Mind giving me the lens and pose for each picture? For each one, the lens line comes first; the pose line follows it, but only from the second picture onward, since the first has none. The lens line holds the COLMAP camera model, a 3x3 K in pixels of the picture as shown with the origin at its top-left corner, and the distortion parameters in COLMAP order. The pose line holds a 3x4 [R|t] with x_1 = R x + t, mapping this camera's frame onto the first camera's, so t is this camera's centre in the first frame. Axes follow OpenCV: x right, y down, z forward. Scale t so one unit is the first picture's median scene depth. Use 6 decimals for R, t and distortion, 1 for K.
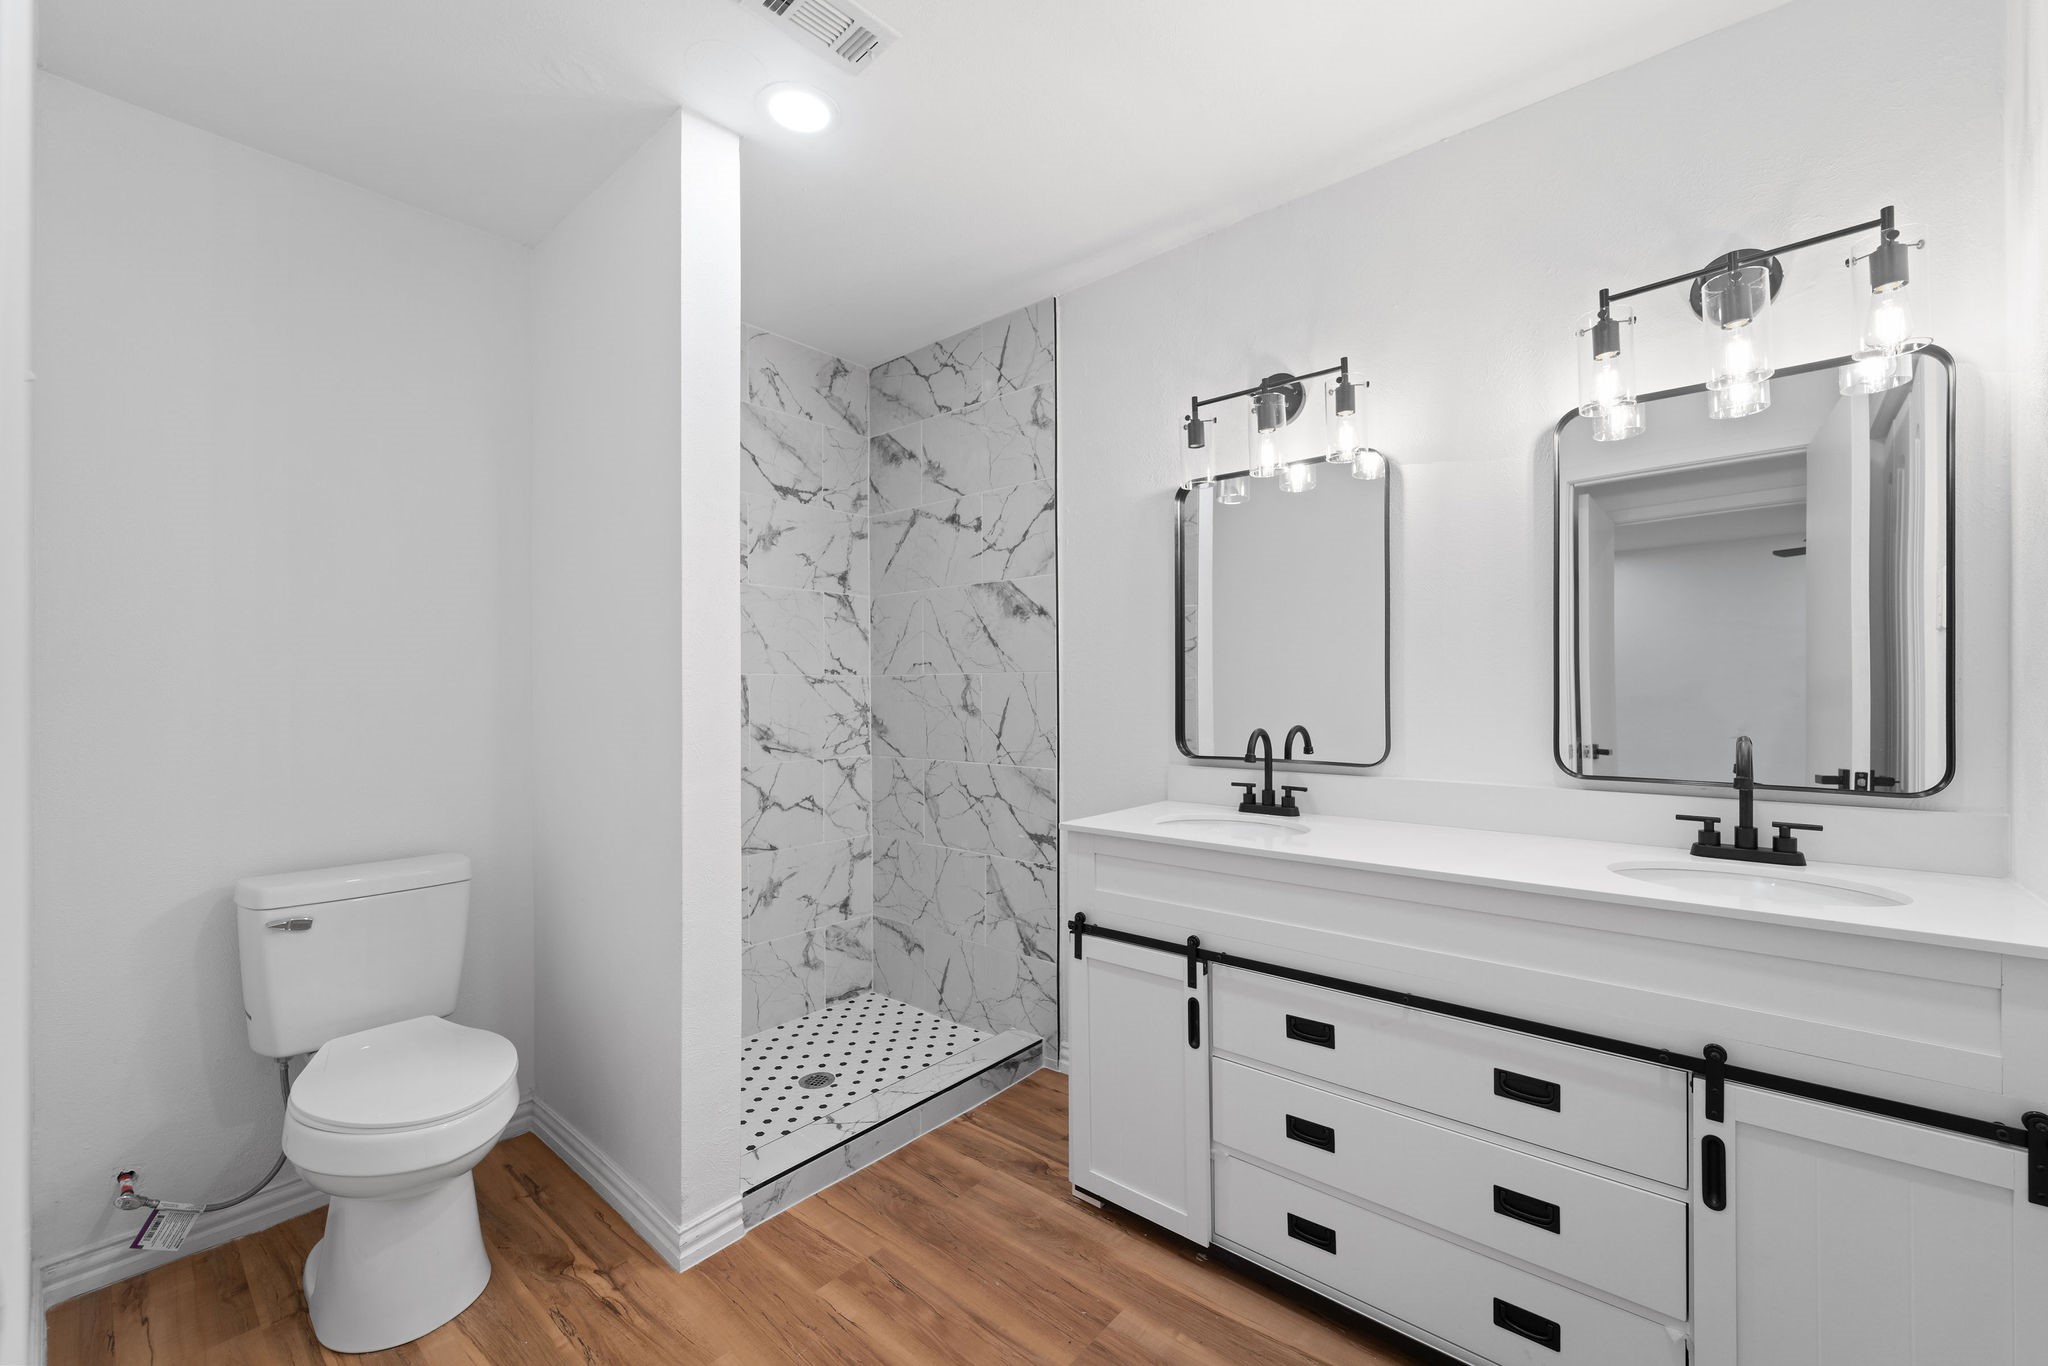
lens RADIAL K [[820.2, 0, 1022.4], [0, 820.2, 692.3], [0, 0, 1]] dist [-0.000978, -0.000414]
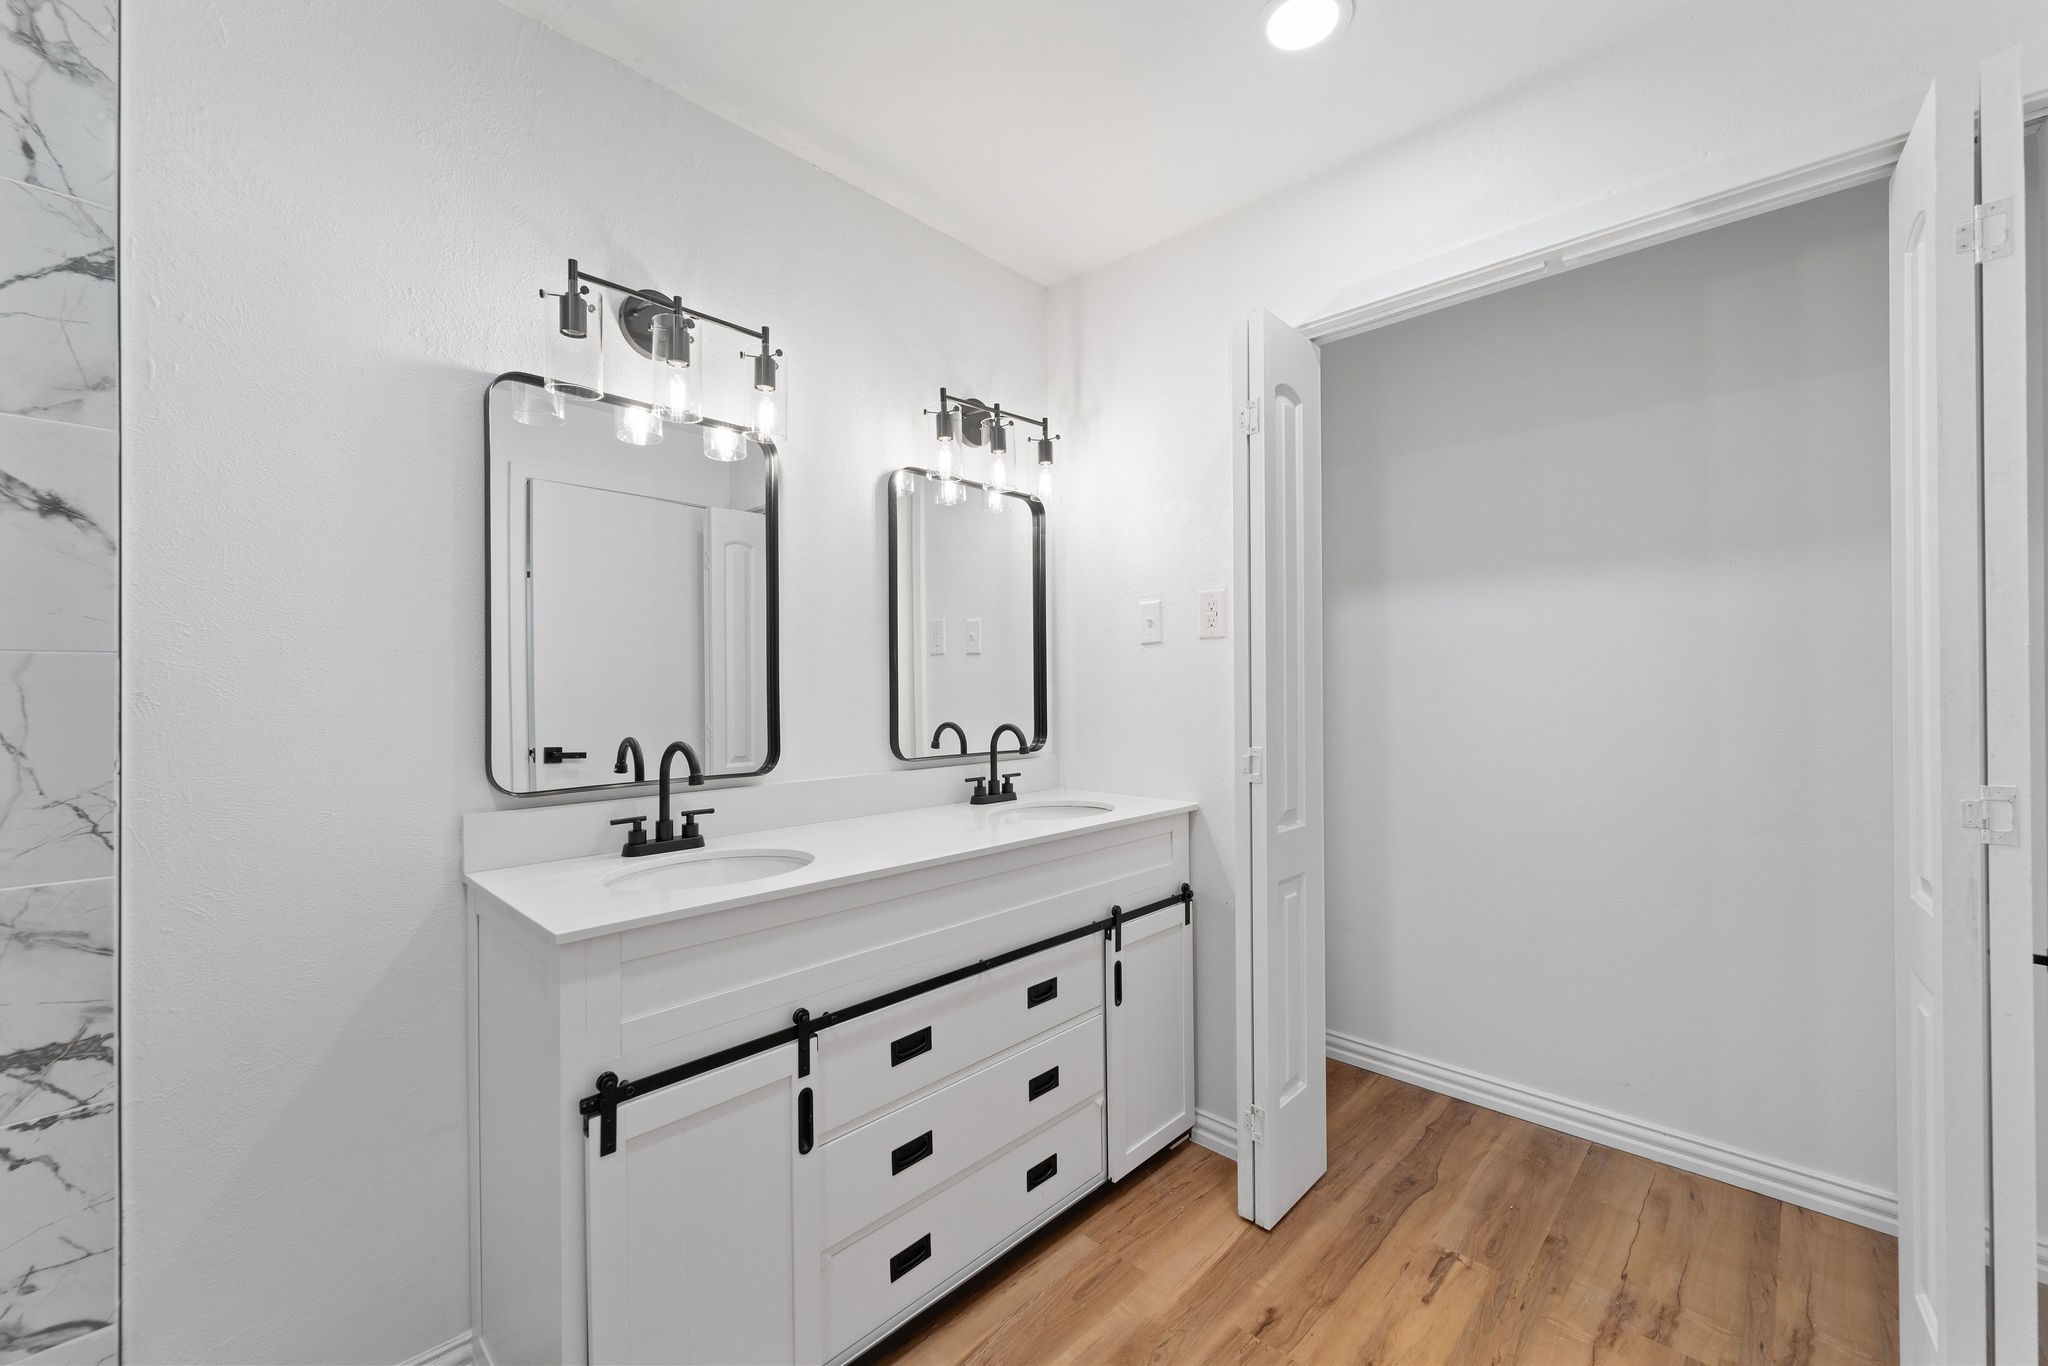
lens RADIAL K [[820.2, 0, 996.3], [0, 820.2, 685.9], [0, 0, 1]] dist [-0.000978, -0.000414]
pose [[0.067585, 0.007889, 0.997682, -0.550369], [0.009289, 0.999920, -0.008536, 0.001106], [-0.997670, 0.009844, 0.067507, 0.759736]]
